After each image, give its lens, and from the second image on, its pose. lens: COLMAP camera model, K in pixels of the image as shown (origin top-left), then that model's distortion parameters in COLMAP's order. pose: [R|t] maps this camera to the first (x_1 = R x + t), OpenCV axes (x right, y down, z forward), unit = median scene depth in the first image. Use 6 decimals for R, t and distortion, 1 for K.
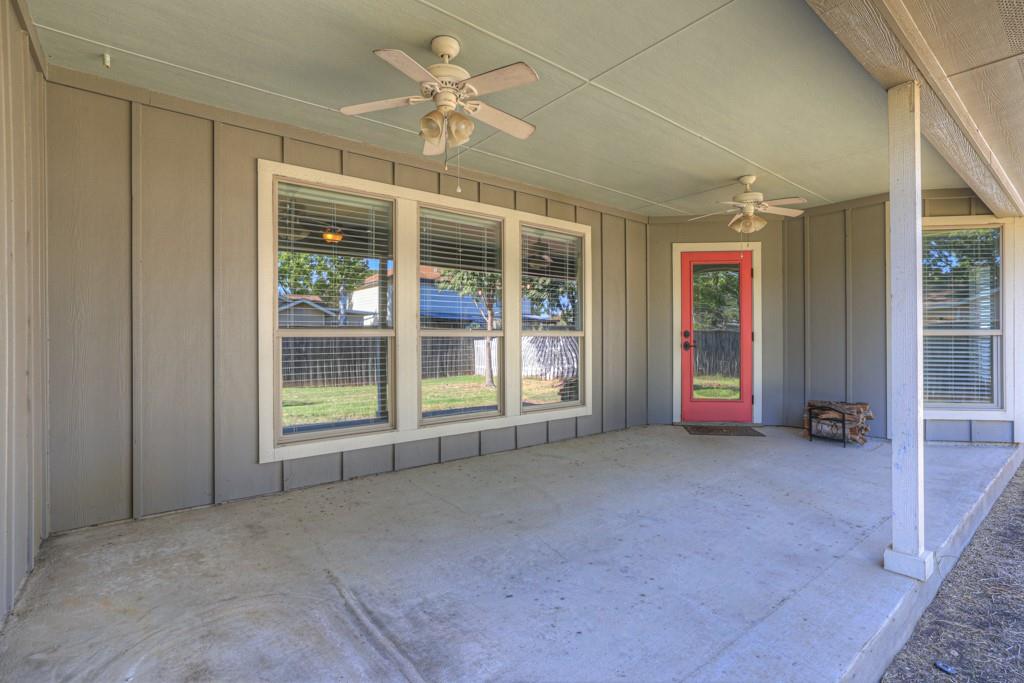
lens RADIAL K [[485.8, 0, 512.0], [0, 485.8, 341.5], [0, 0, 1]] dist [0.000267, 0.000043]
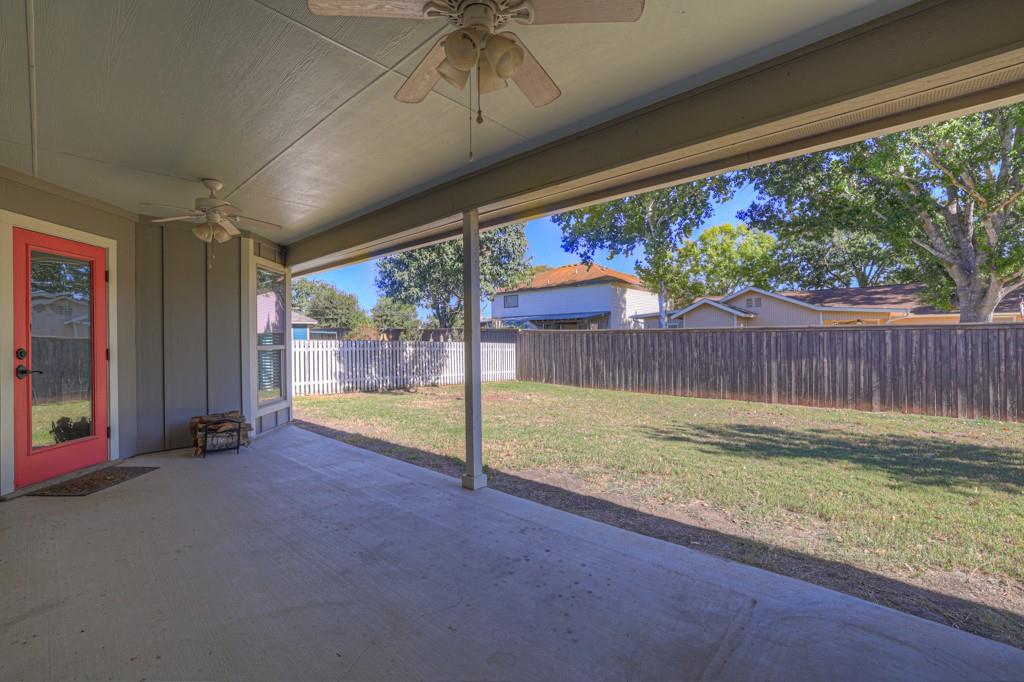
lens RADIAL K [[430.7, 0, 512.0], [0, 430.7, 341.0], [0, 0, 1]] dist [-0.000185, 0.000015]
pose [[-0.149305, 0.001264, 0.988790, -0.359393], [0.013013, 0.999915, 0.000687, -0.027957], [-0.988706, 0.012969, -0.149308, 0.507555]]
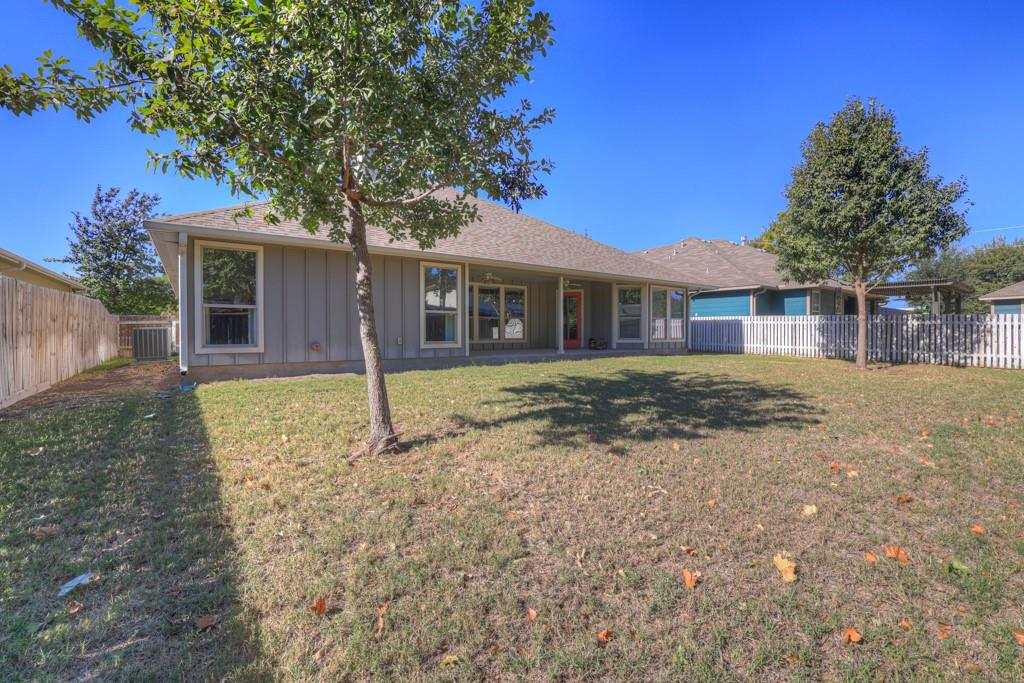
lens RADIAL K [[430.7, 0, 512.0], [0, 430.7, 341.5], [0, 0, 1]] dist [-0.000185, 0.000015]
pose [[0.999663, 0.001062, -0.025938, 0.144061], [-0.000674, 0.999888, 0.014953, 0.101965], [0.025951, -0.014930, 0.999552, -2.063922]]
